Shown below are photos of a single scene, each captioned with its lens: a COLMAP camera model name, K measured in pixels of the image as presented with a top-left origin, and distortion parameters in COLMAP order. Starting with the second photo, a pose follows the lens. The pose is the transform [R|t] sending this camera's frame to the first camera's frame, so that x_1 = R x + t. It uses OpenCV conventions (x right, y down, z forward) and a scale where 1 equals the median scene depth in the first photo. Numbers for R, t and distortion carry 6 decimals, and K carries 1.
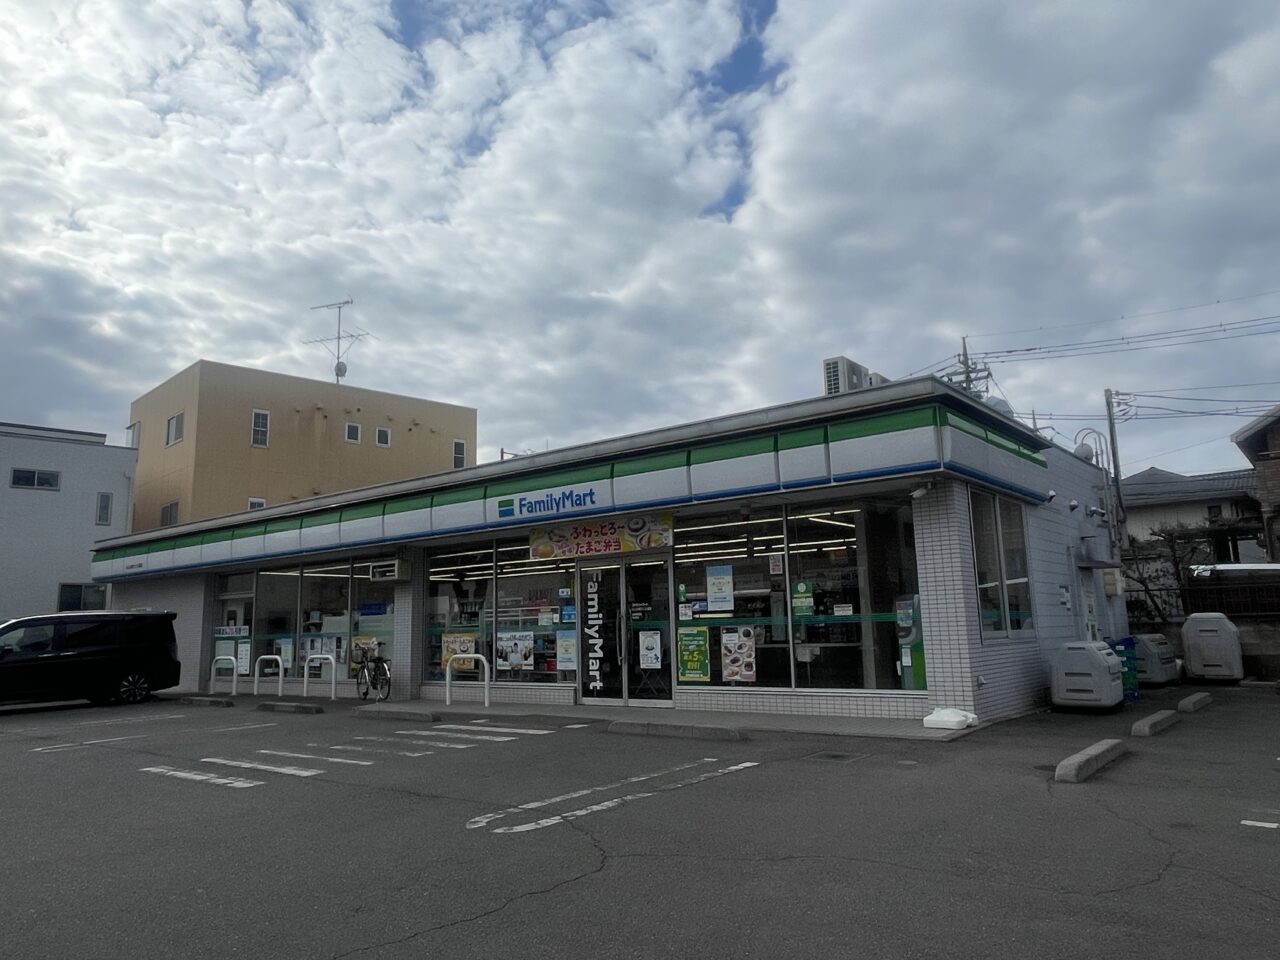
lens RADIAL K [[906.6, 0, 641.4], [0, 906.6, 478.5], [0, 0, 1]] dist [0.002205, -0.004311]
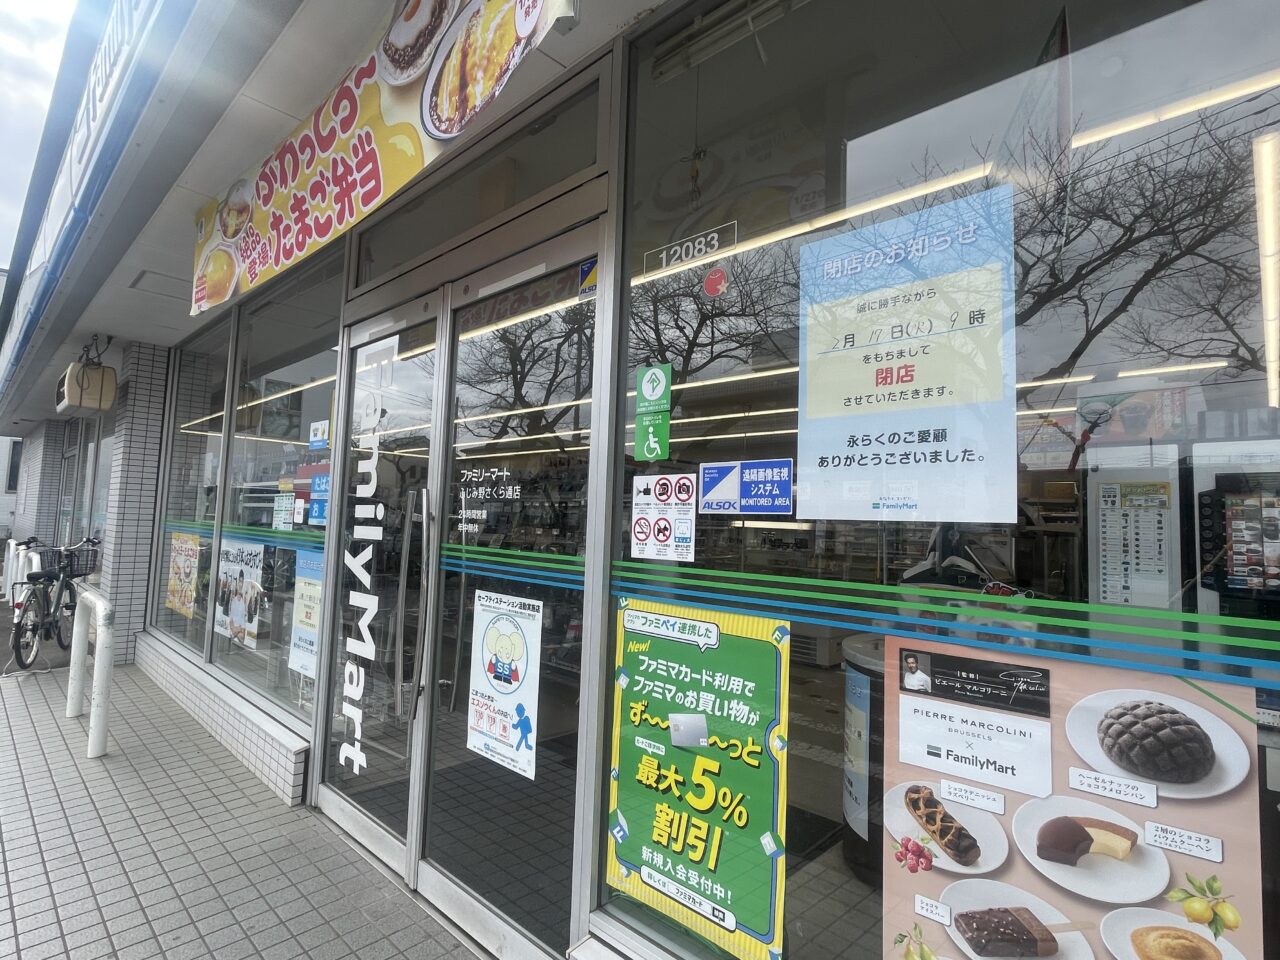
lens RADIAL K [[667.4, 0, 646.3], [0, 667.4, 476.3], [0, 0, 1]] dist [-0.004865, 0.000755]
pose [[0.994436, 0.060409, -0.086299, 0.056297], [-0.052809, 0.994738, 0.087791, 0.127881], [0.091148, -0.082745, 0.992394, 0.870102]]
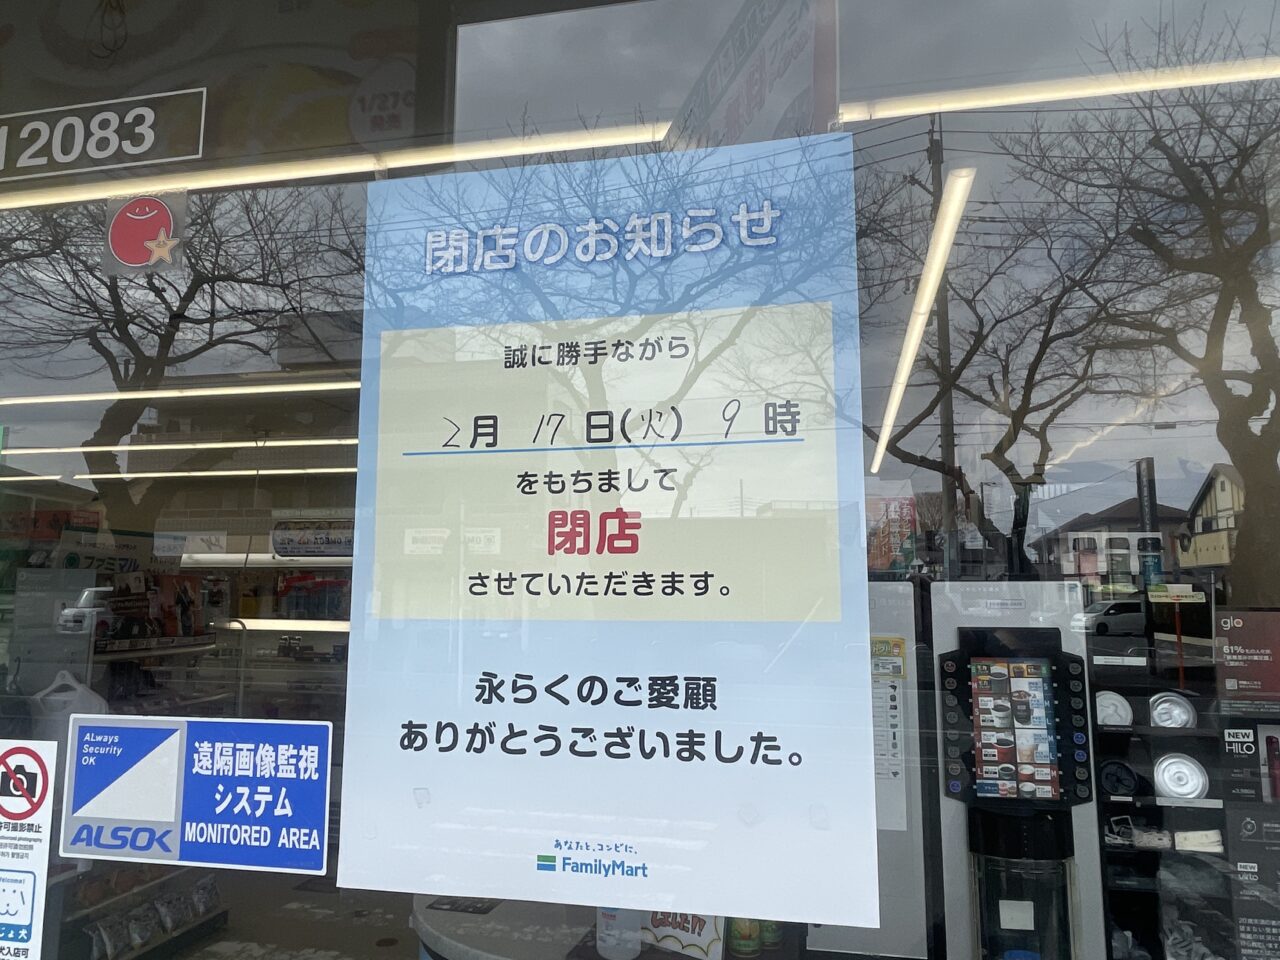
lens RADIAL K [[906.6, 0, 639.5], [0, 906.6, 473.2], [0, 0, 1]] dist [0.002205, -0.004311]
pose [[0.895685, 0.096339, 0.434129, 0.061875], [-0.105635, 0.994401, -0.002725, 0.115321], [-0.431961, -0.043418, 0.900847, 0.924831]]
